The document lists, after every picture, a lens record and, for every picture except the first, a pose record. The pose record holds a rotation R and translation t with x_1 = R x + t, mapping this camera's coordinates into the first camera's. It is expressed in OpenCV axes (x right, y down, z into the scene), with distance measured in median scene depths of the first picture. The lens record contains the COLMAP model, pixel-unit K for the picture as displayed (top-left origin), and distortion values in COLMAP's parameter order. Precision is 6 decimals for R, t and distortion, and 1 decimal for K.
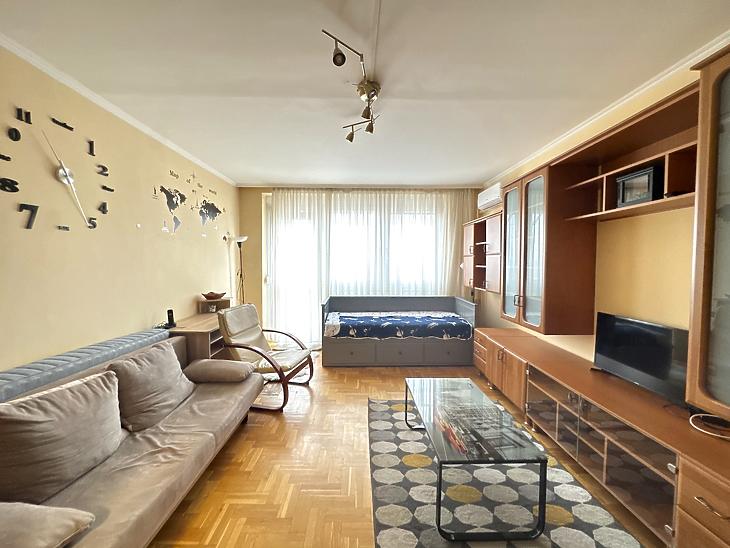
lens RADIAL K [[292.7, 0, 365.0], [0, 292.7, 274.0], [0, 0, 1]] dist [-0.001217, 0.000017]
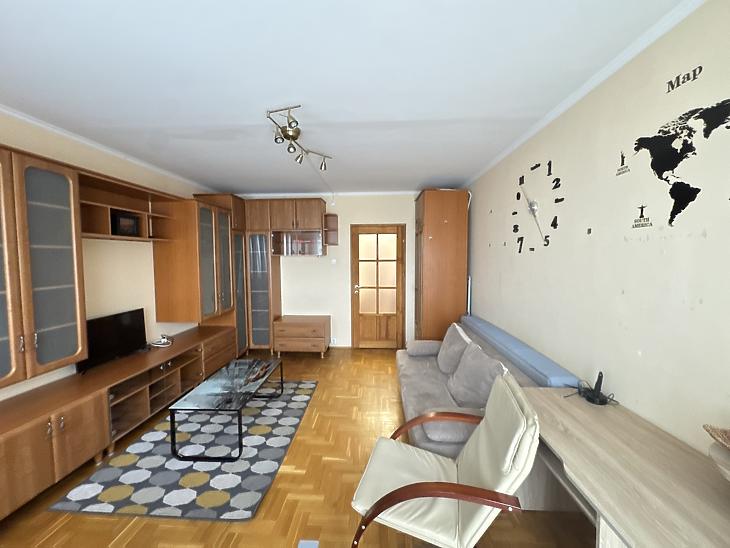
lens RADIAL K [[292.7, 0, 365.0], [0, 292.7, 274.0], [0, 0, 1]] dist [-0.001217, 0.000017]
pose [[-0.998182, -0.002909, 0.060209, -0.322490], [0.003208, 0.994856, 0.101253, -0.153917], [-0.060193, 0.101262, -0.993037, 1.968559]]
